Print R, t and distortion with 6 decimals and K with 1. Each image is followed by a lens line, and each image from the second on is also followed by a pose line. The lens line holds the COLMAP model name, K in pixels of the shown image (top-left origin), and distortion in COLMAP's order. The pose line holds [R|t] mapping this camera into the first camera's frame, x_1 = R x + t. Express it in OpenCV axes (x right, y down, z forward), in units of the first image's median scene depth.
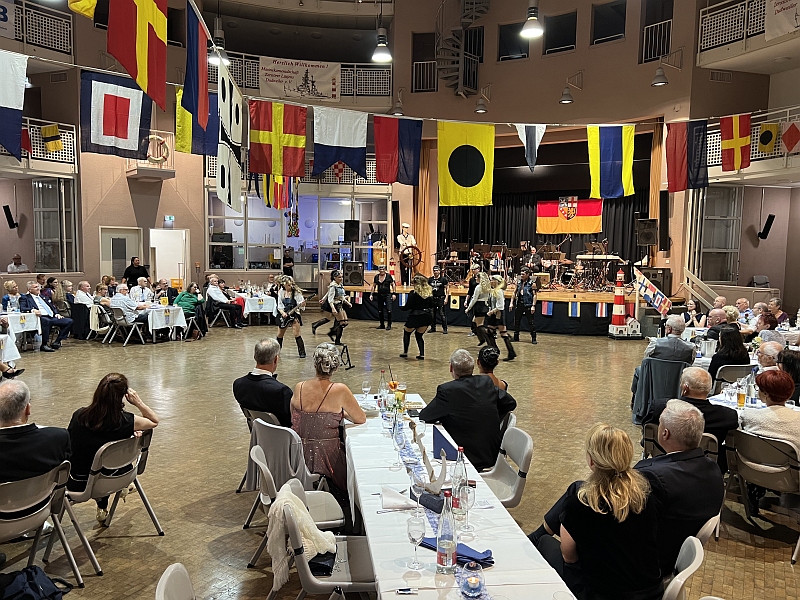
lens RADIAL K [[601.8, 0, 395.4], [0, 601.8, 306.4], [0, 0, 1]] dist [0.053162, -0.062895]
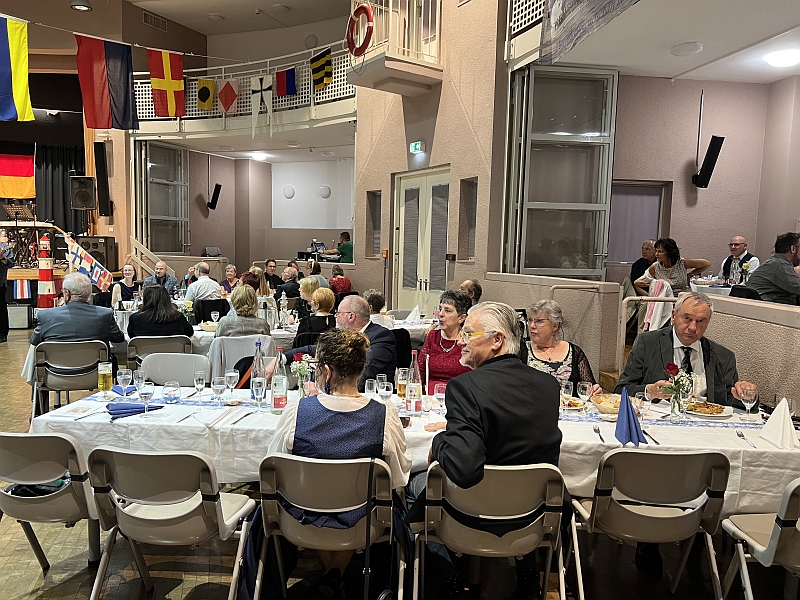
lens RADIAL K [[599.0, 0, 397.4], [0, 599.0, 302.1], [0, 0, 1]] dist [0.056469, -0.056934]
pose [[0.687392, -0.060135, 0.723793, 0.107981], [0.052288, 0.998078, 0.033265, 0.019923], [-0.724402, 0.014979, 0.689215, 0.134532]]
